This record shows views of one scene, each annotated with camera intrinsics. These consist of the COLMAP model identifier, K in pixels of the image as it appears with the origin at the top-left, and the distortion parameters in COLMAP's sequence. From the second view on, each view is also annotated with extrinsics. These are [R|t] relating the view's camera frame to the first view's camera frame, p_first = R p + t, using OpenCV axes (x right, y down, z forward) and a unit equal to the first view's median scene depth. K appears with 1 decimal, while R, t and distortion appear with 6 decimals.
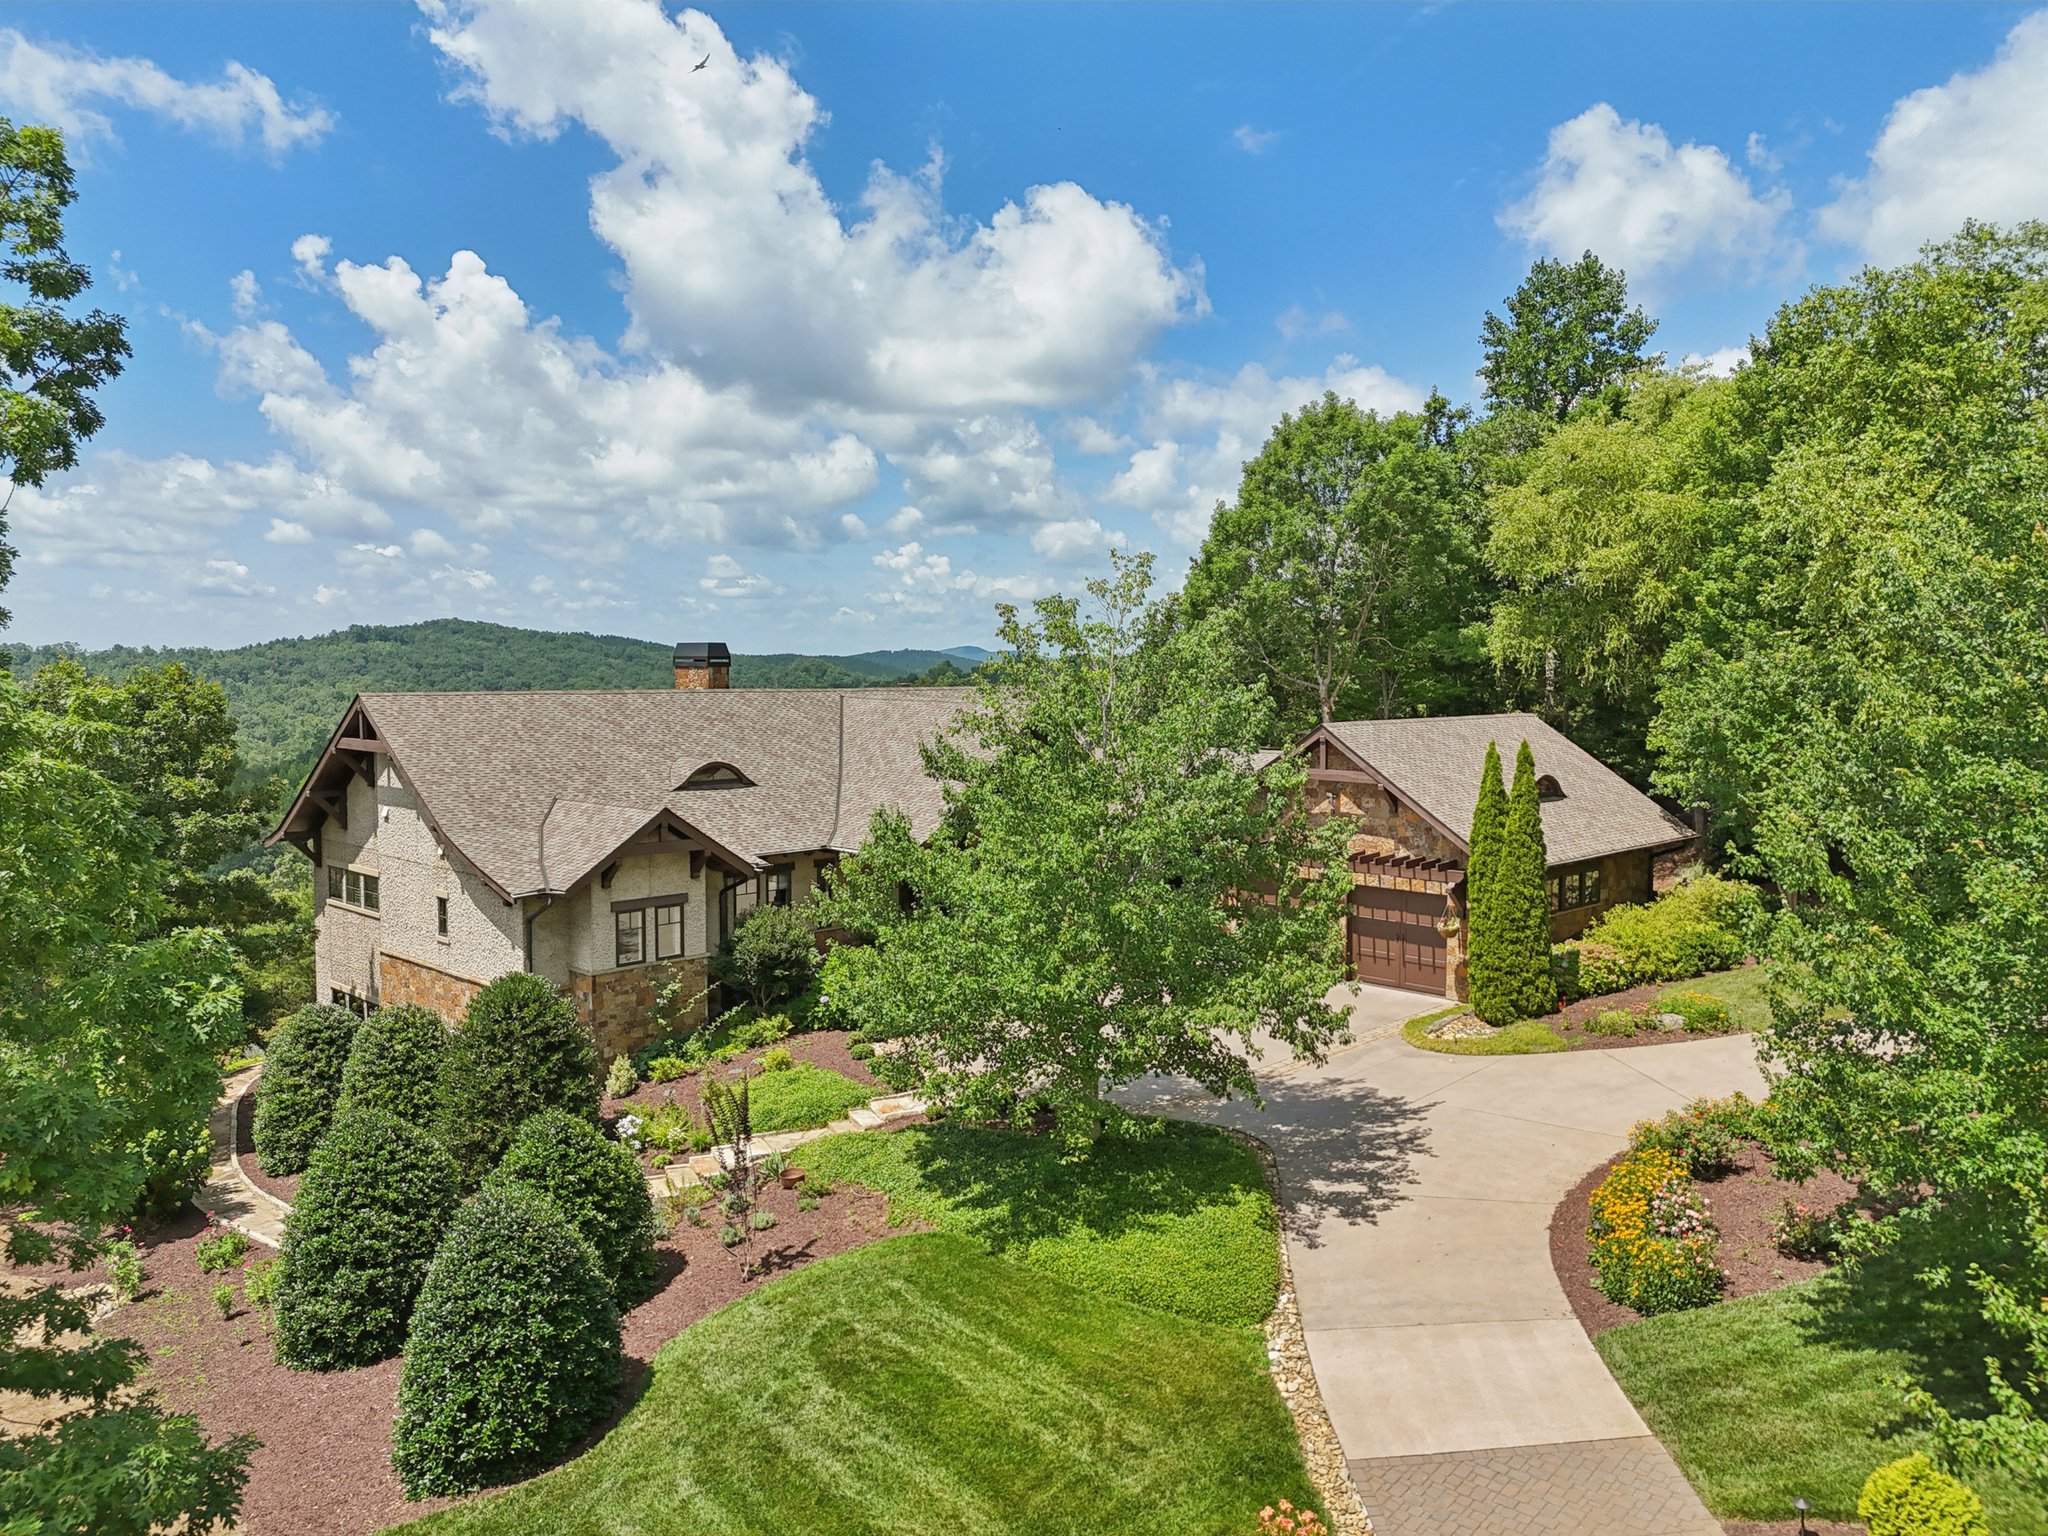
lens RADIAL K [[1519.1, 0, 1024.0], [0, 1519.1, 768.0], [0, 0, 1]] dist [0.073117, -0.047734]
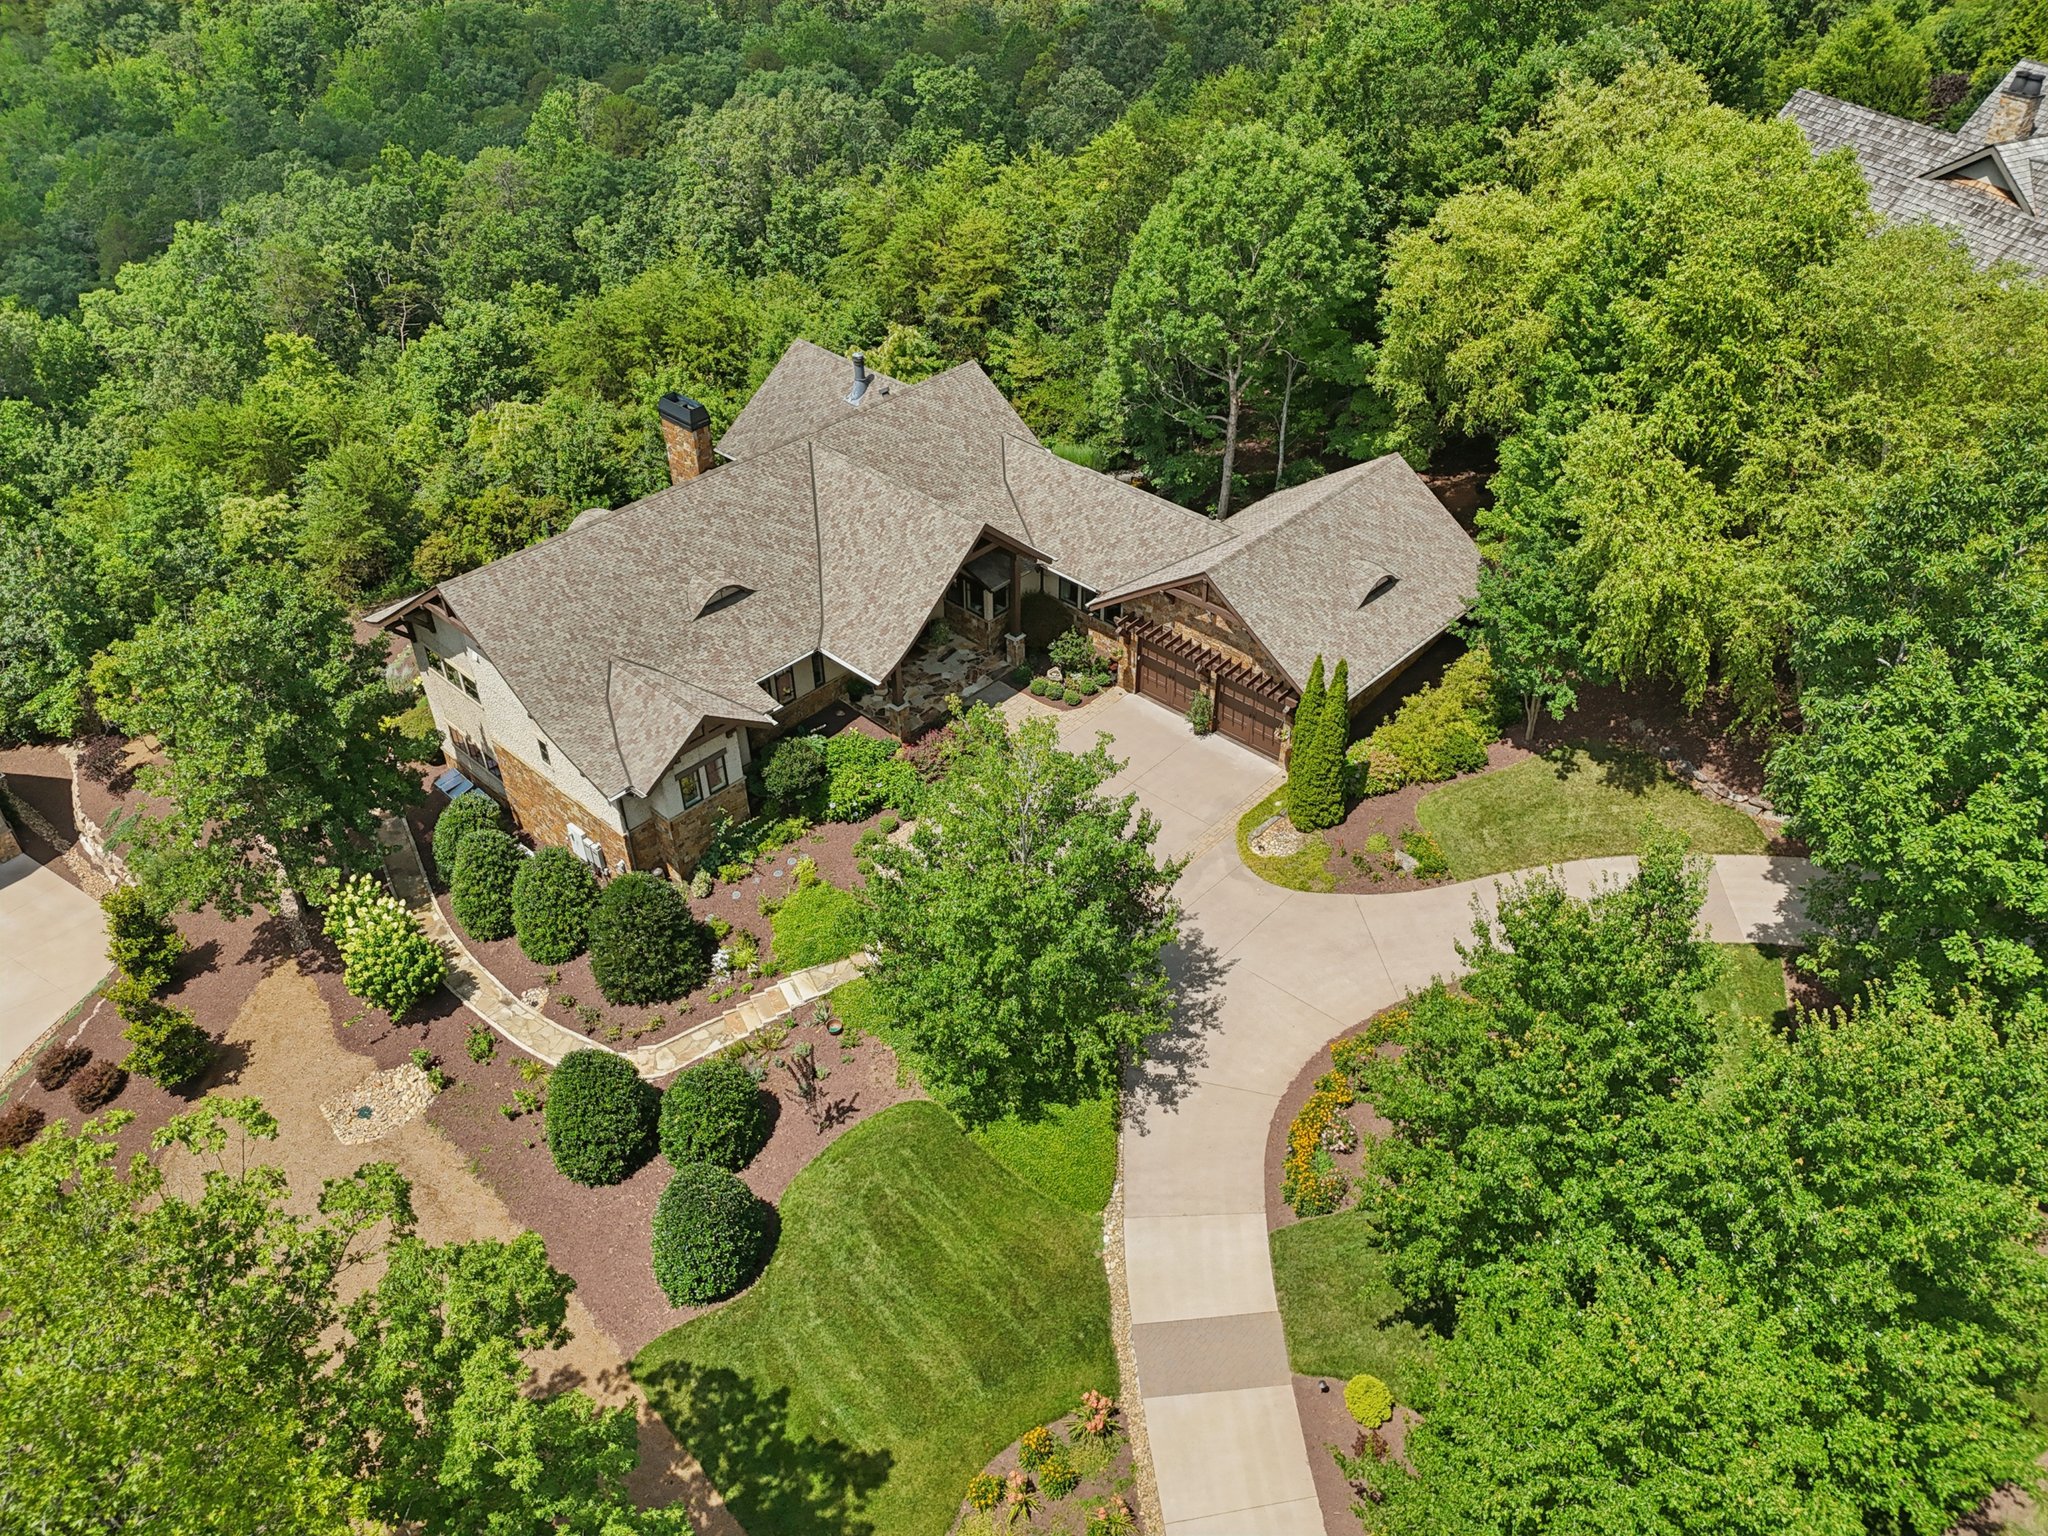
lens RADIAL K [[1532.8, 0, 1024.0], [0, 1532.8, 768.0], [0, 0, 1]] dist [0.196410, -0.489514]
pose [[0.999553, -0.022373, 0.019827, 0.019169], [0.007311, 0.826057, 0.563540, -0.712060], [-0.028987, -0.563143, 0.825851, -0.166906]]
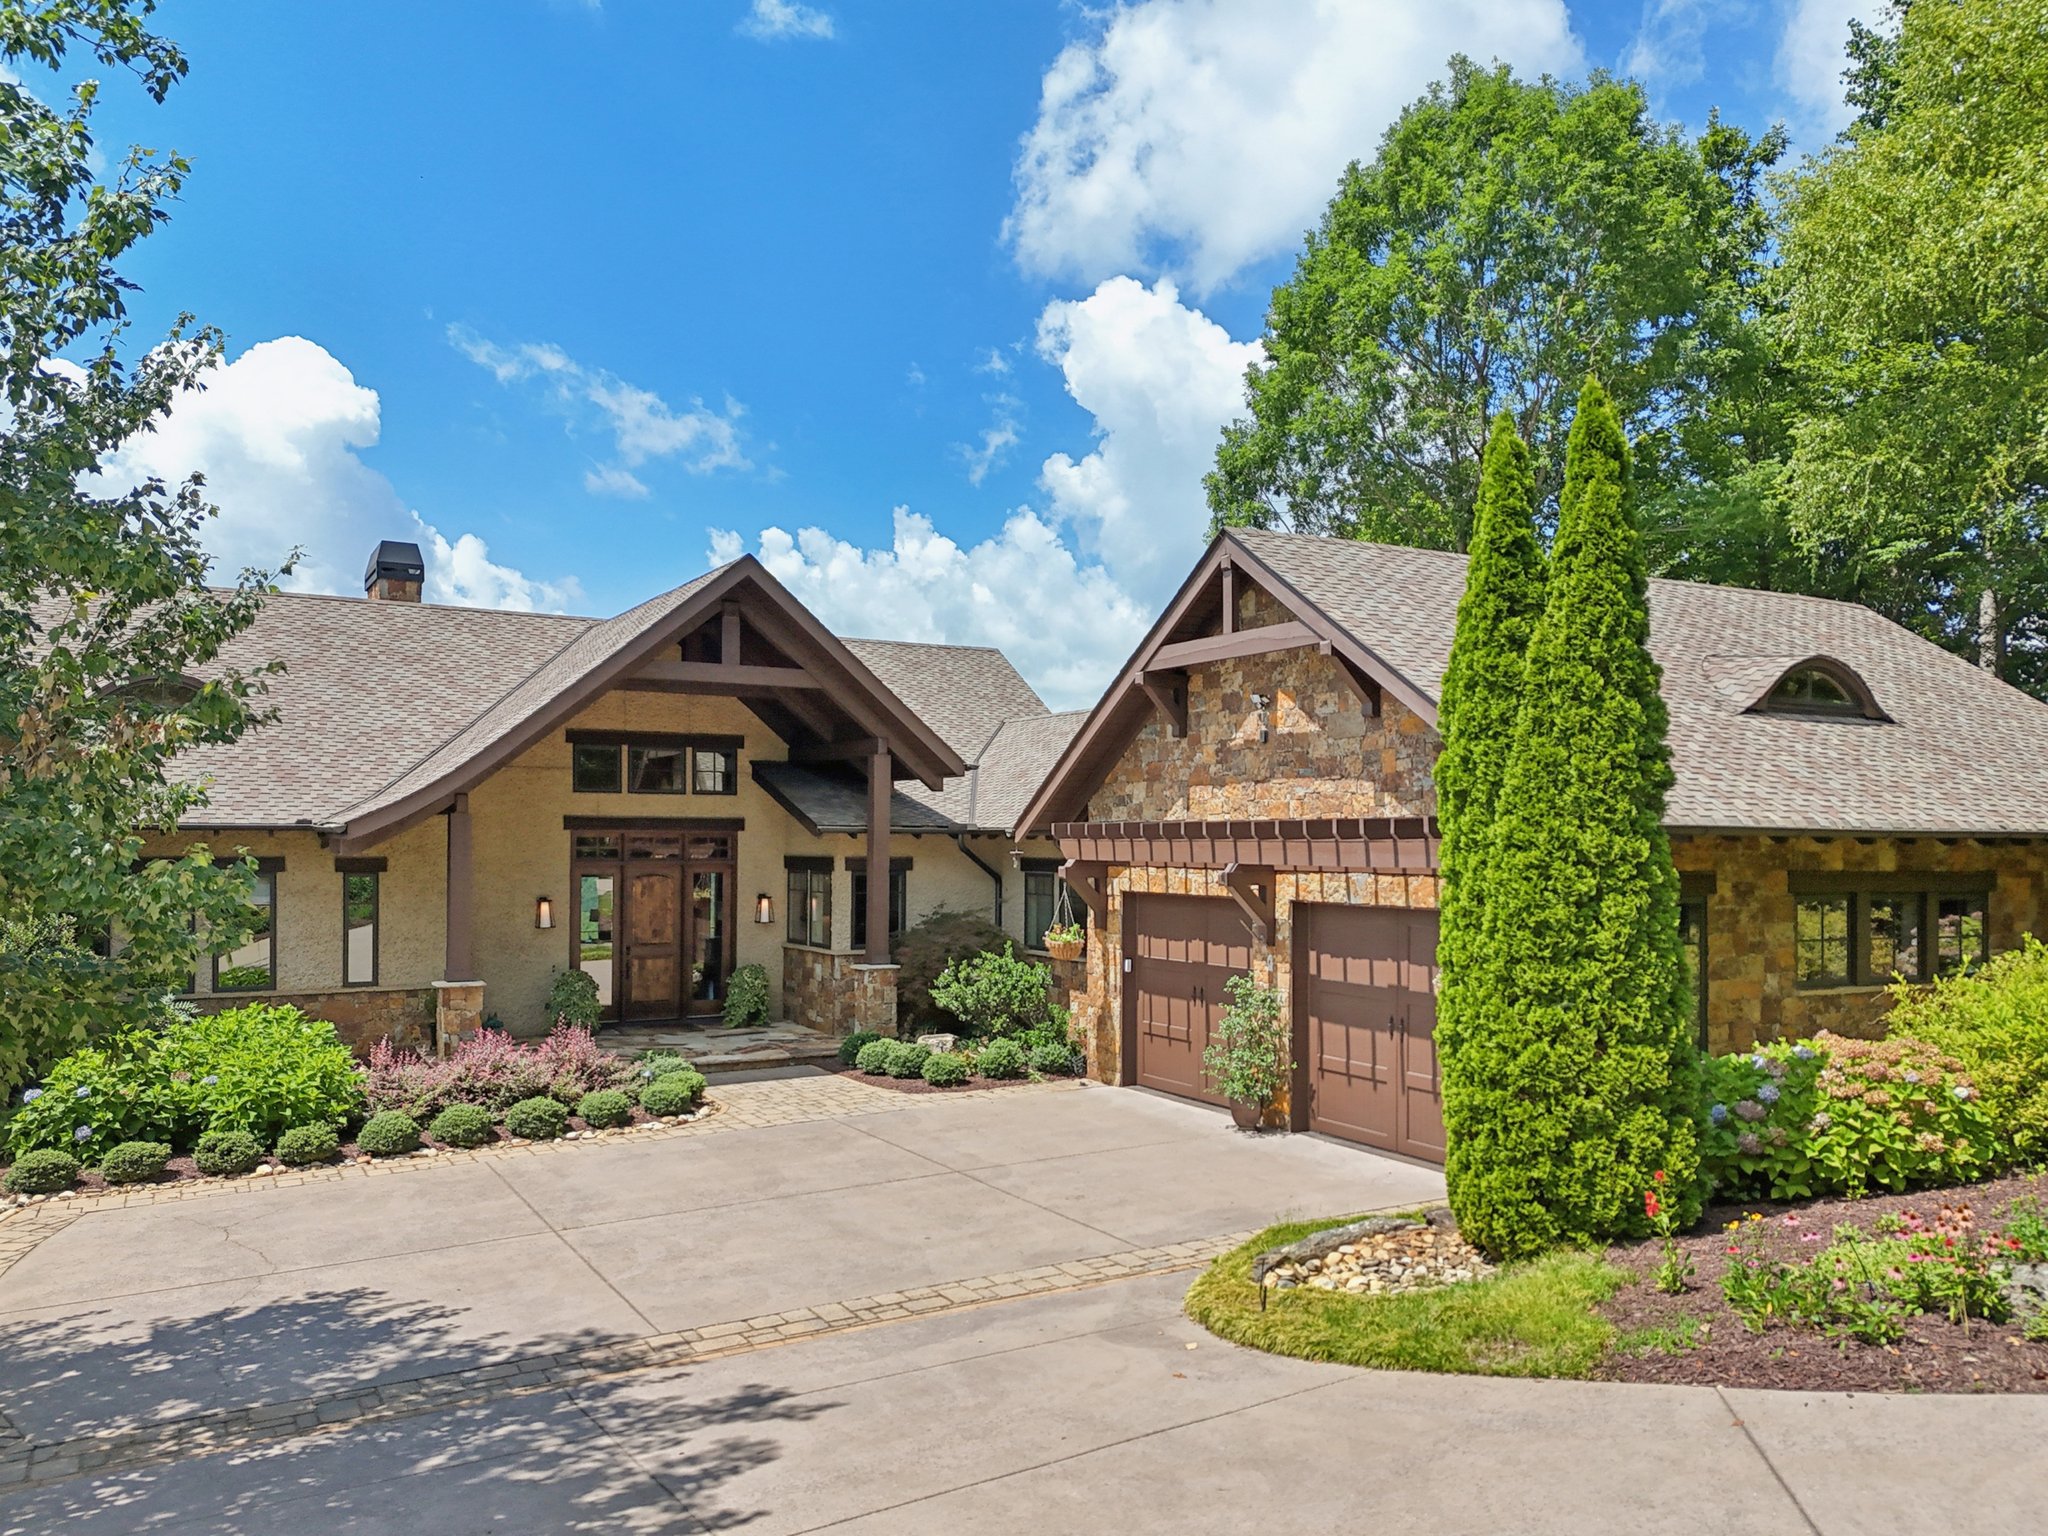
lens RADIAL K [[1530.7, 0, 1032.3], [0, 1530.7, 833.6], [0, 0, 1]] dist [0.068606, -0.030066]
pose [[0.960503, 0.006622, -0.278191, 0.306790], [-0.027574, 0.997062, -0.071470, 0.105664], [0.276901, 0.076318, 0.957863, 0.659365]]
